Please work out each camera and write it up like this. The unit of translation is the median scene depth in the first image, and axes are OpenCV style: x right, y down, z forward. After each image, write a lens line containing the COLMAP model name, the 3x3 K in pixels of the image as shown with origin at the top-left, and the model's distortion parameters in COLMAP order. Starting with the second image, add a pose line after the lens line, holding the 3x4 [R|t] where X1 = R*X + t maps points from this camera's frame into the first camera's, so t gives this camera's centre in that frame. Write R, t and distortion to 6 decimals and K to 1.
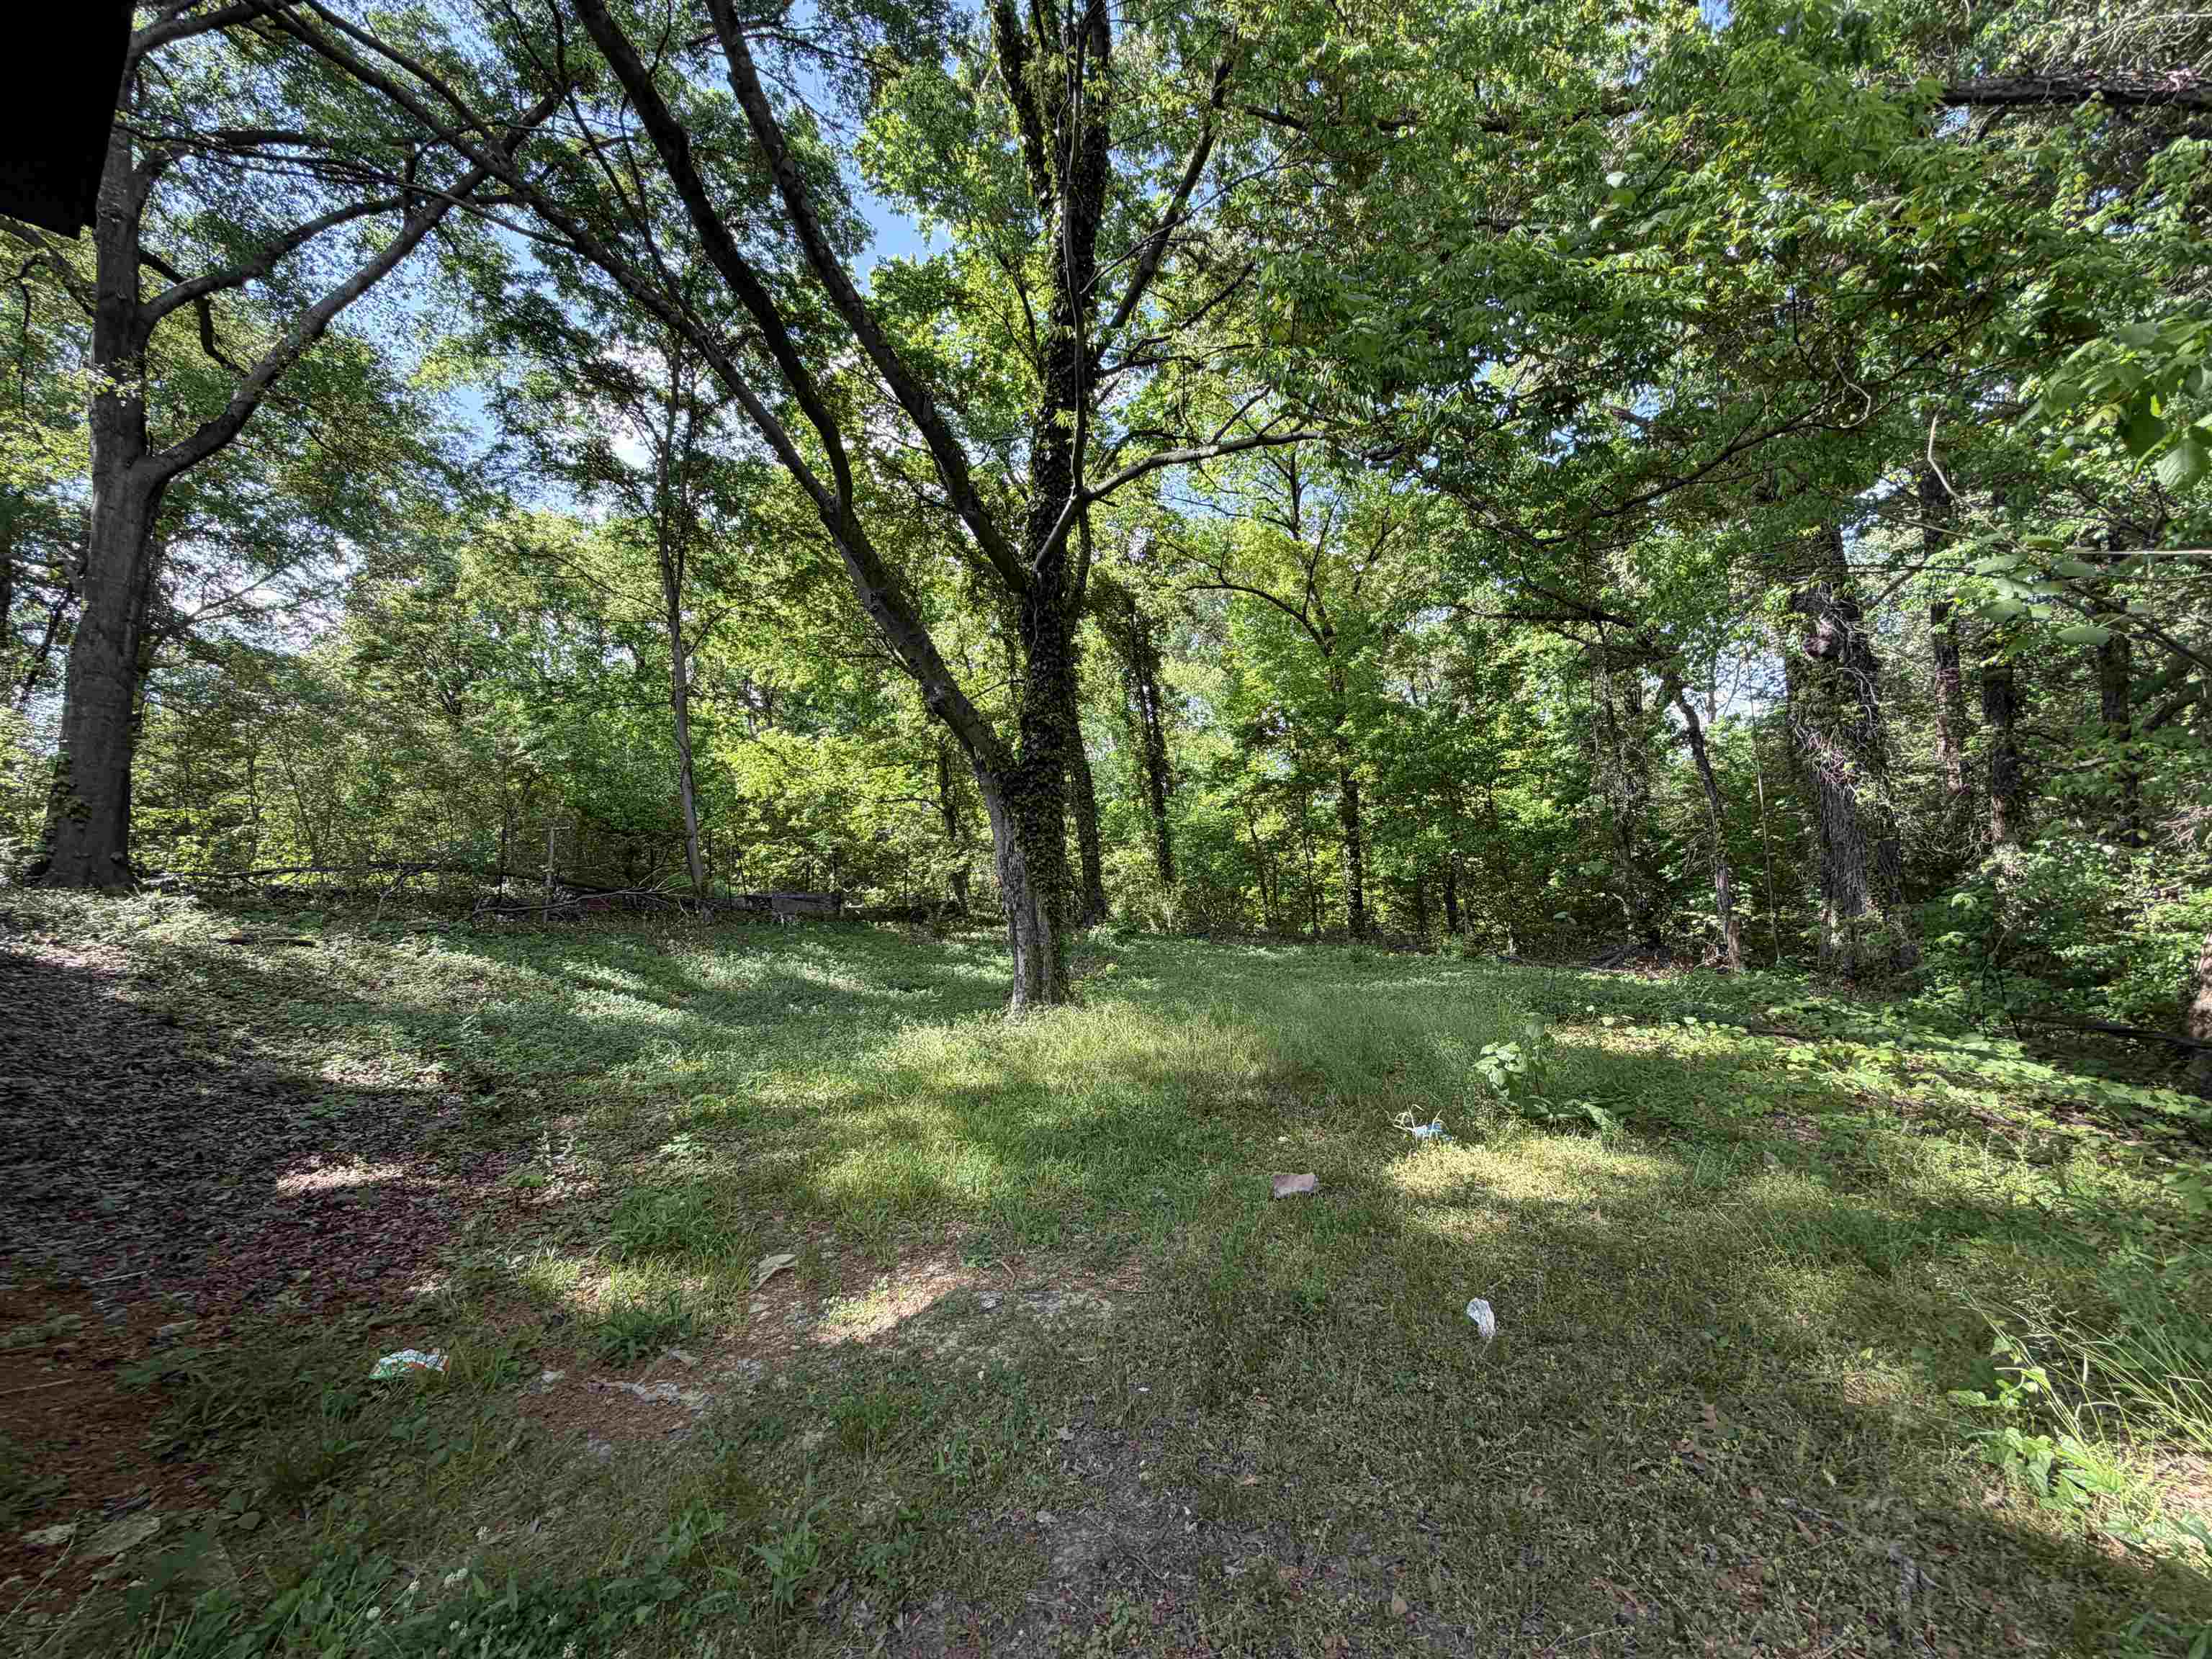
lens RADIAL K [[883.1, 0, 1106.8], [0, 883.1, 832.2], [0, 0, 1]] dist [0.000187, 0.000084]
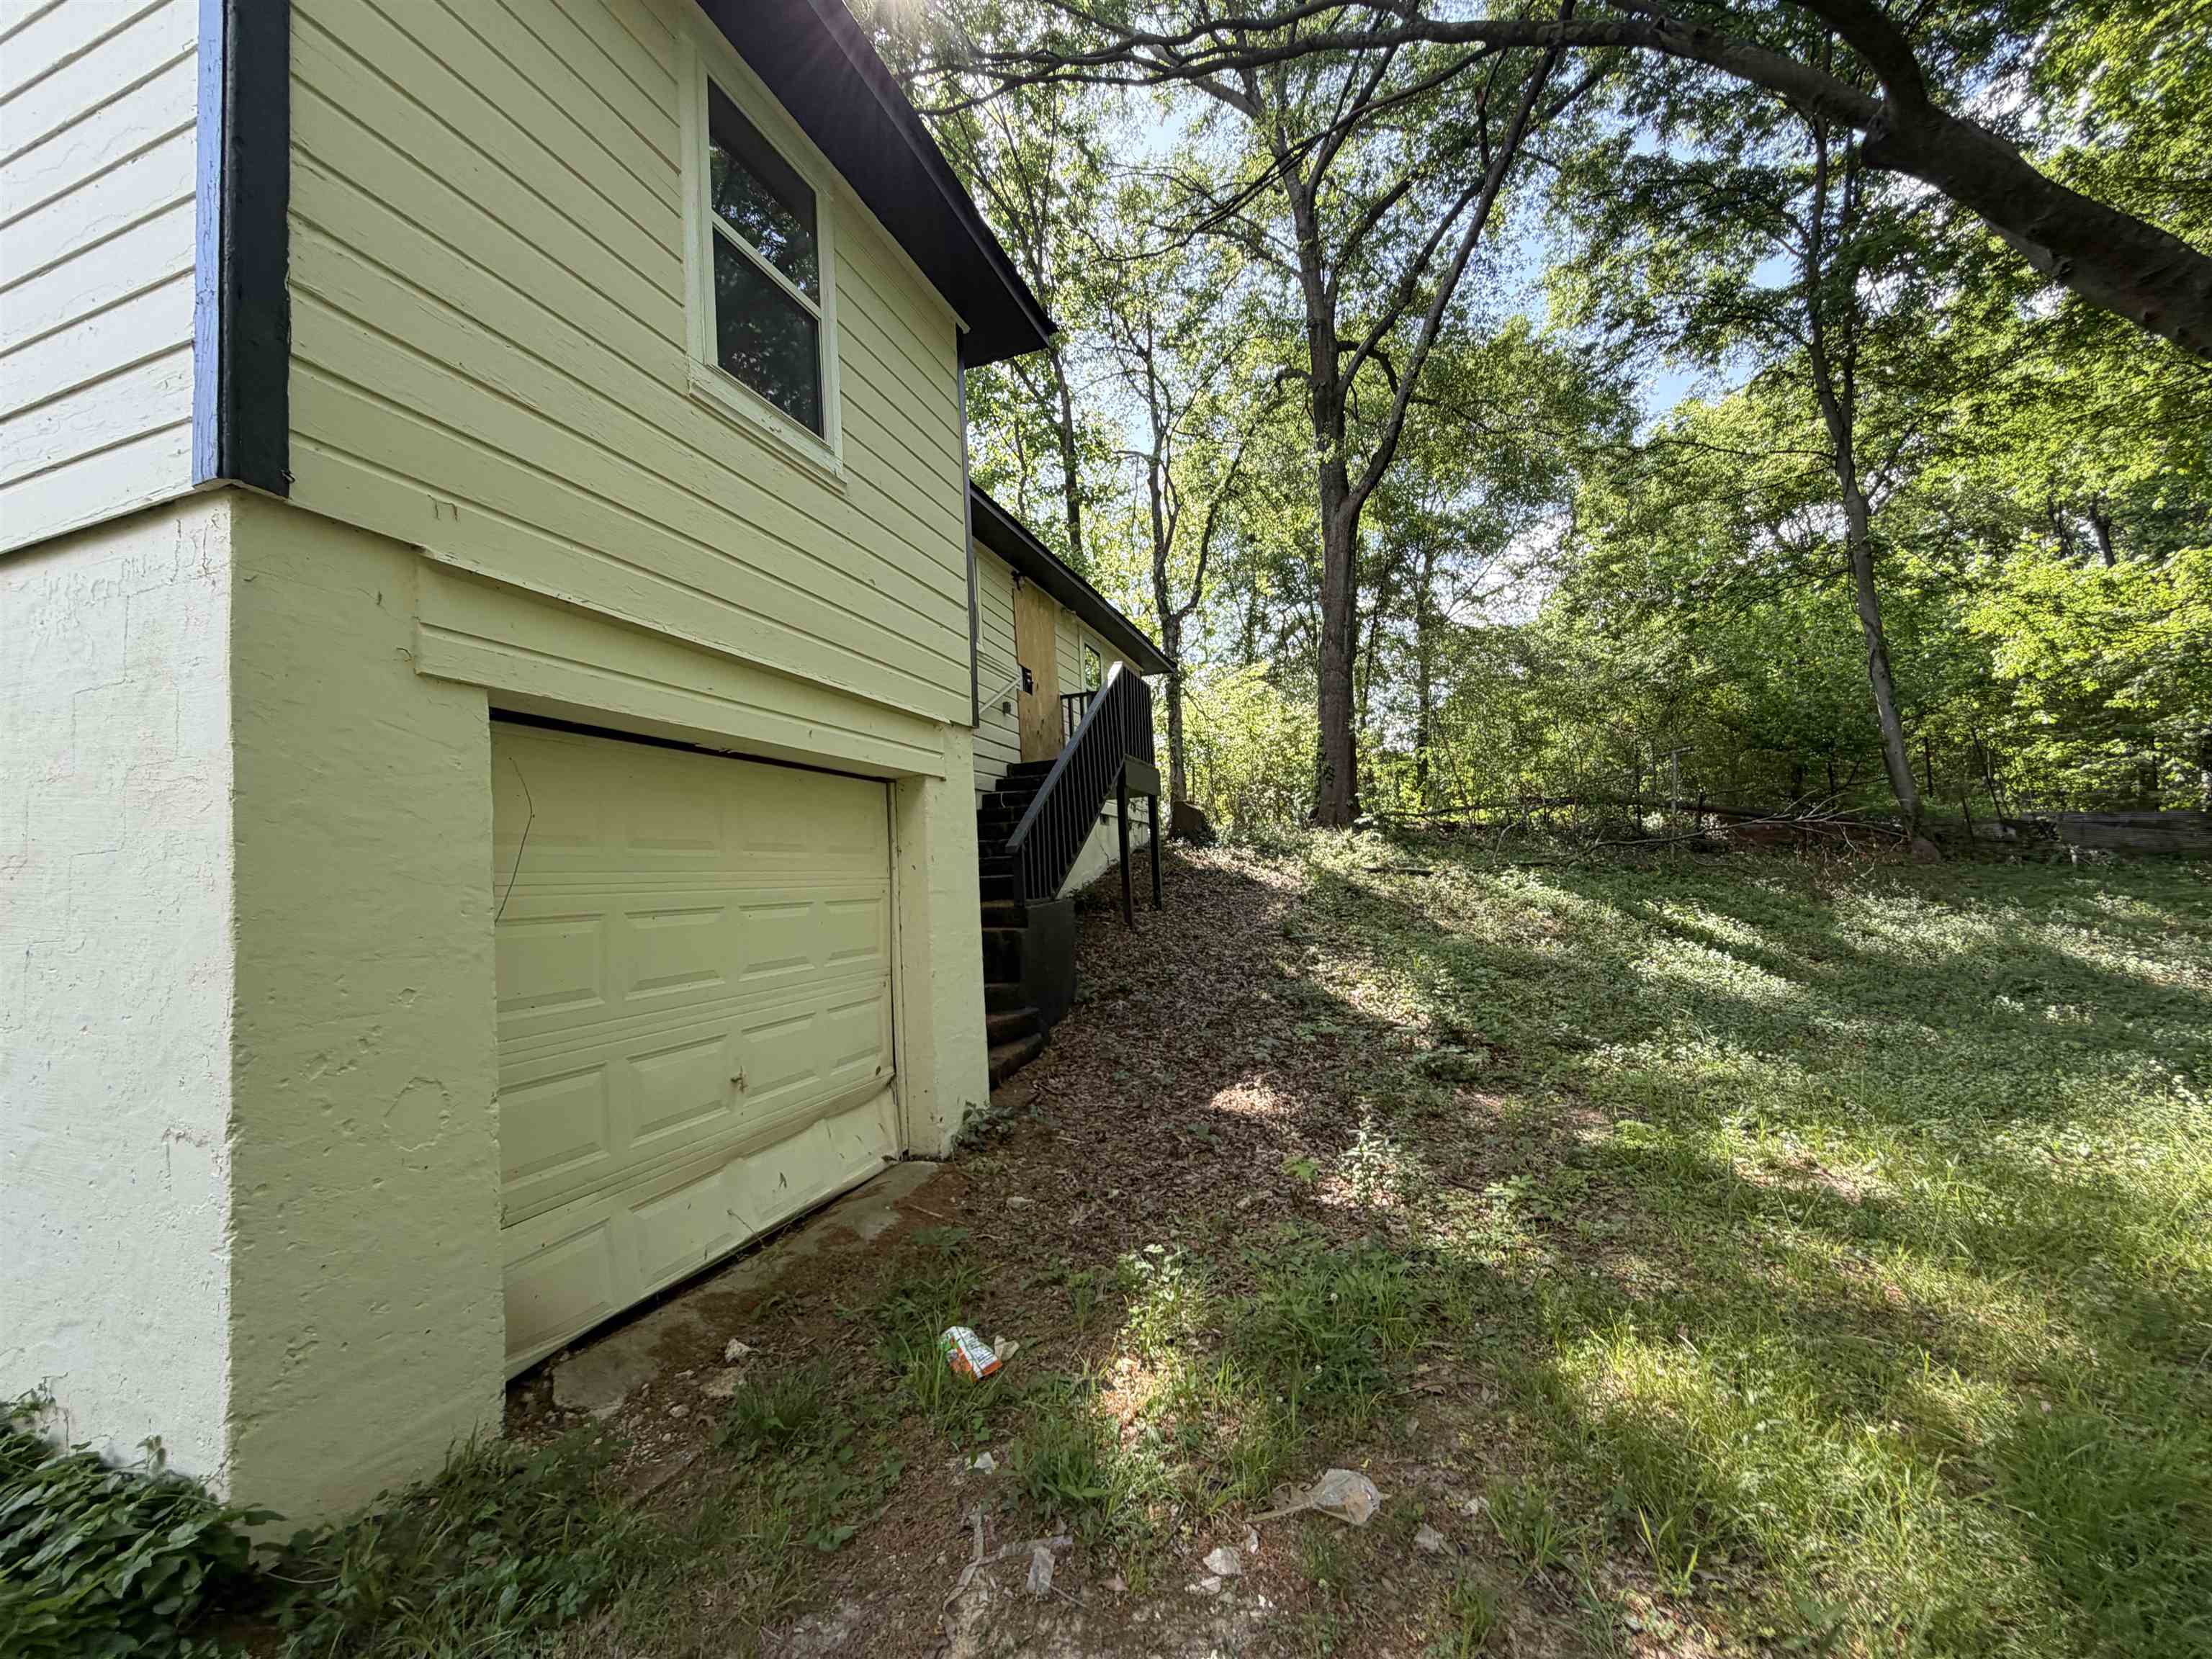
lens RADIAL K [[883.1, 0, 1102.3], [0, 883.1, 820.1], [0, 0, 1]] dist [0.000187, 0.000084]
pose [[0.314233, -0.021852, -0.949094, 0.019688], [0.085343, 0.996337, 0.005316, 0.009220], [0.945502, -0.082669, 0.314947, 0.138450]]
